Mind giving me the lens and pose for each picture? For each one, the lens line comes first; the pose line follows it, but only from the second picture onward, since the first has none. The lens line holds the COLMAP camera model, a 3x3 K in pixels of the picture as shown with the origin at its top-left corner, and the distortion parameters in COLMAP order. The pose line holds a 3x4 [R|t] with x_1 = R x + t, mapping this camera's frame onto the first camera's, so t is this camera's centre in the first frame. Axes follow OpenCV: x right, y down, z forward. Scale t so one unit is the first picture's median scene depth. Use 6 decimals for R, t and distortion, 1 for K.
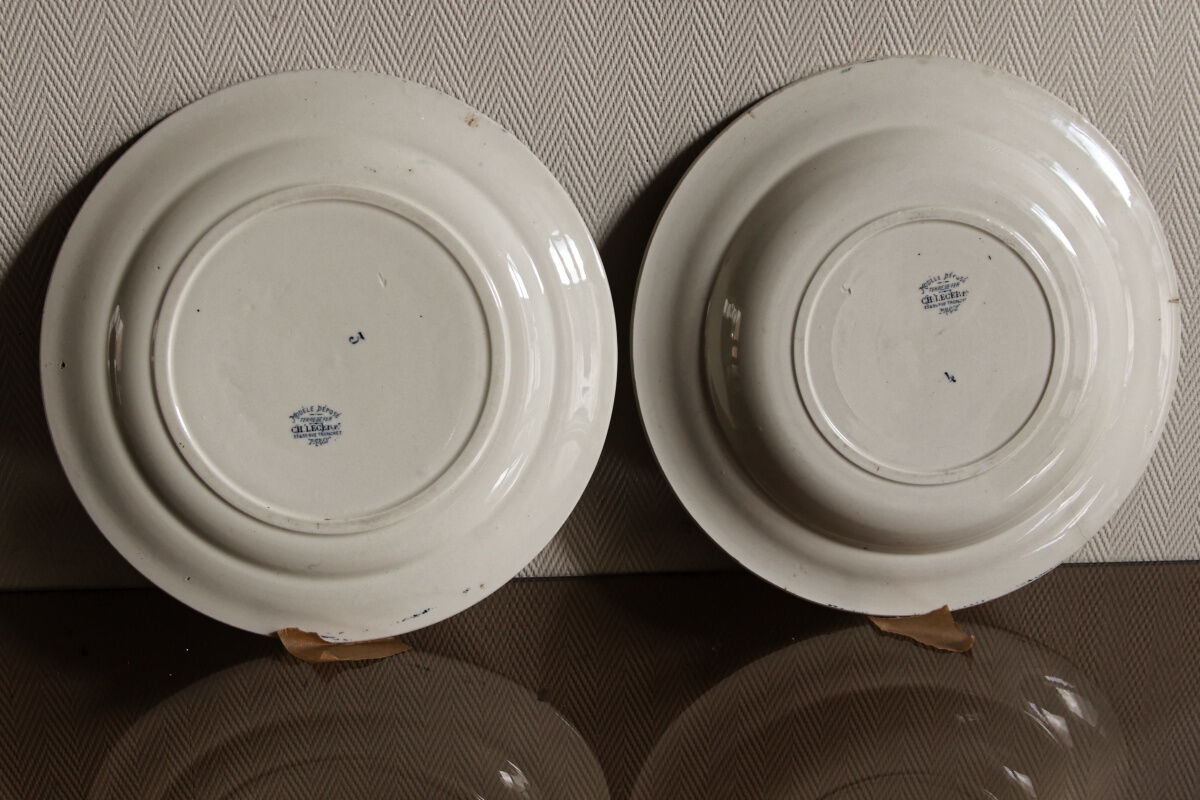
lens RADIAL K [[1878.6, 0, 553.0], [0, 1878.6, 447.8], [0, 0, 1]] dist [-0.002967, 0.027116]
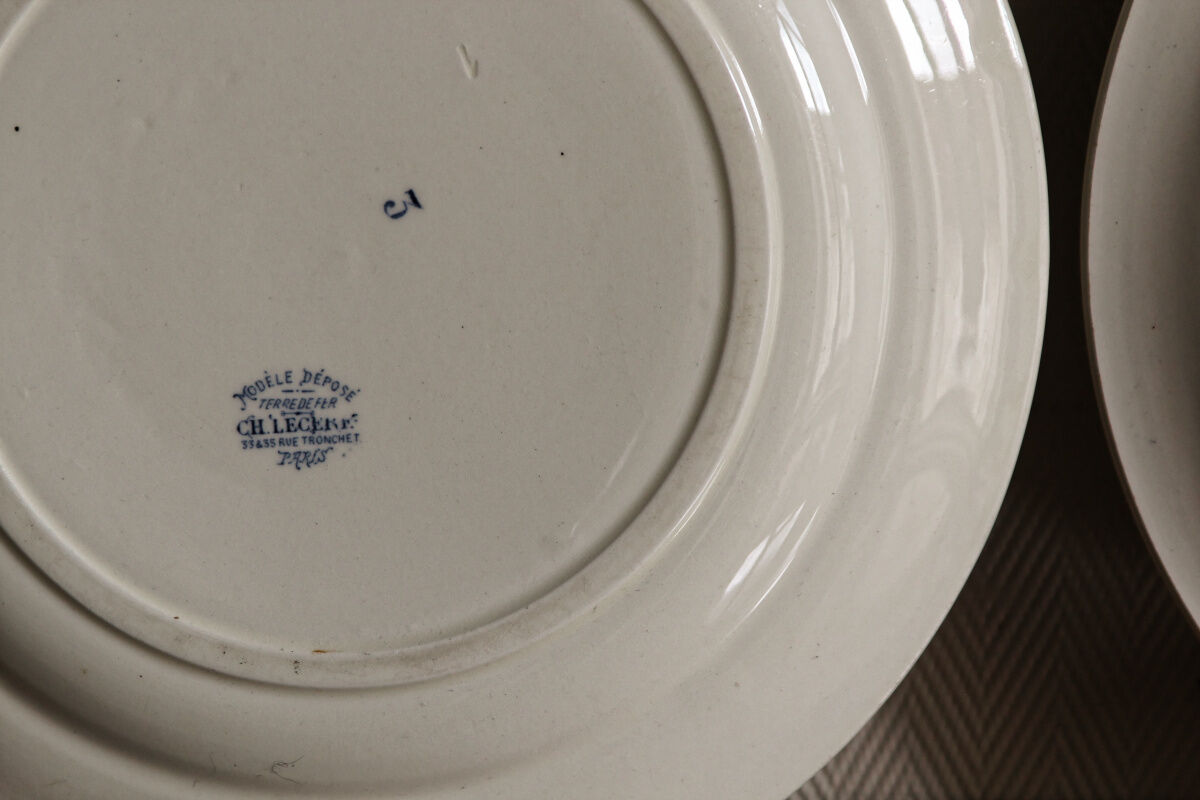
lens RADIAL K [[5568.4, 0, 600.0], [0, 5568.4, 400.0], [0, 0, 1]] dist [-0.073765, 2.142651]
pose [[0.998568, 0.026051, -0.046725, -0.005025], [-0.026554, 0.999596, -0.010175, -0.005374], [0.046441, 0.011401, 0.998856, -0.195580]]
